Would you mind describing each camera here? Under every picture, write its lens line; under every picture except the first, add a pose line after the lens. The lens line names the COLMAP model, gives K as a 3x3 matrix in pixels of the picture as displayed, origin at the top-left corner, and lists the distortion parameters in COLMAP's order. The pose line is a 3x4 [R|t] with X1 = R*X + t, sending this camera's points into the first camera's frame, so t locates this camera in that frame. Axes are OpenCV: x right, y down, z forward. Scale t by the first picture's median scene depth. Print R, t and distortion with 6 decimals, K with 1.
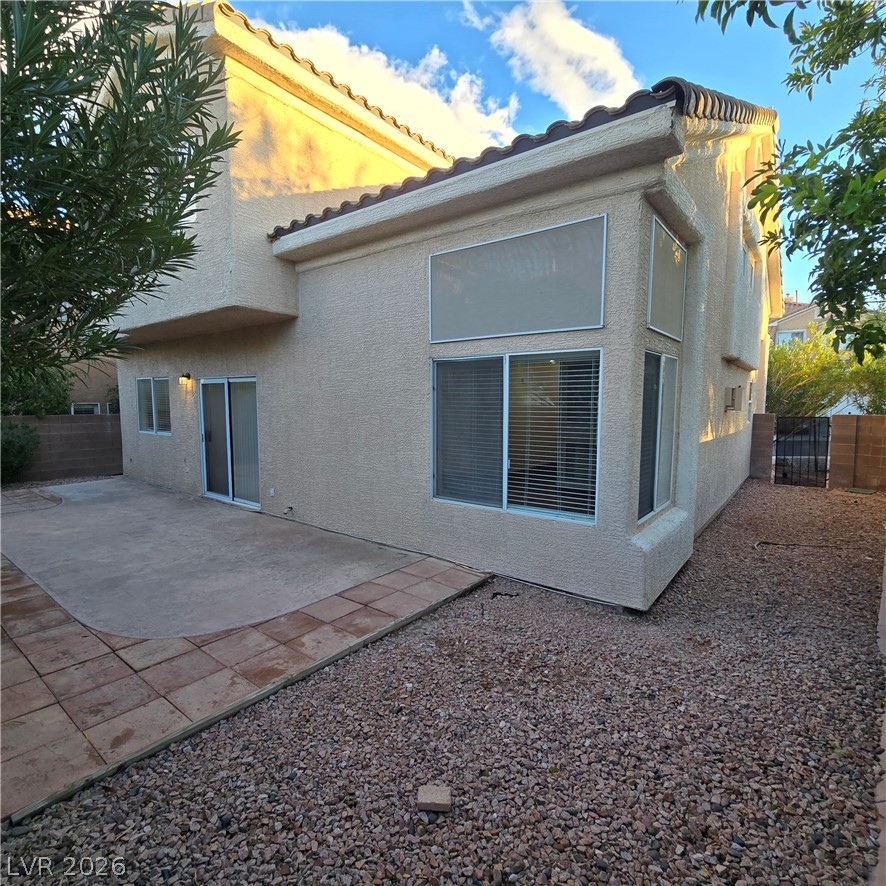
lens RADIAL K [[482.2, 0, 439.8], [0, 482.2, 441.8], [0, 0, 1]] dist [-0.004331, -0.002036]
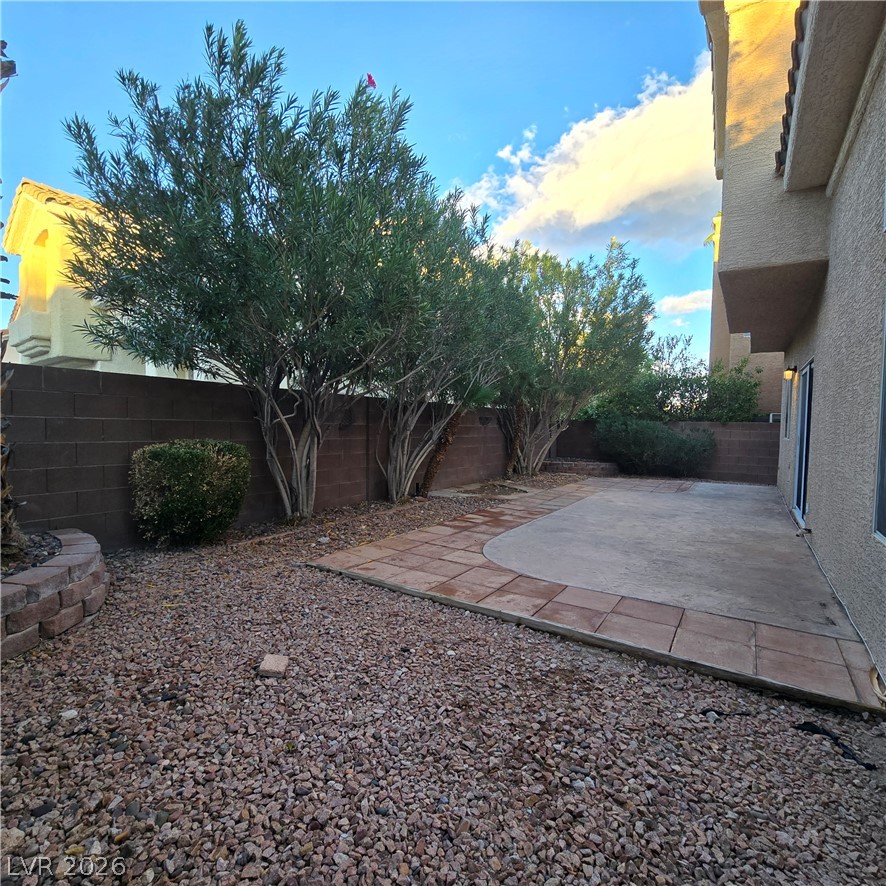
lens RADIAL K [[482.2, 0, 439.0], [0, 482.2, 447.7], [0, 0, 1]] dist [-0.004331, -0.002036]
pose [[0.094933, 0.049446, -0.994255, 0.628931], [-0.100681, 0.994121, 0.039826, 0.075319], [0.990379, 0.096321, 0.099354, 0.669508]]
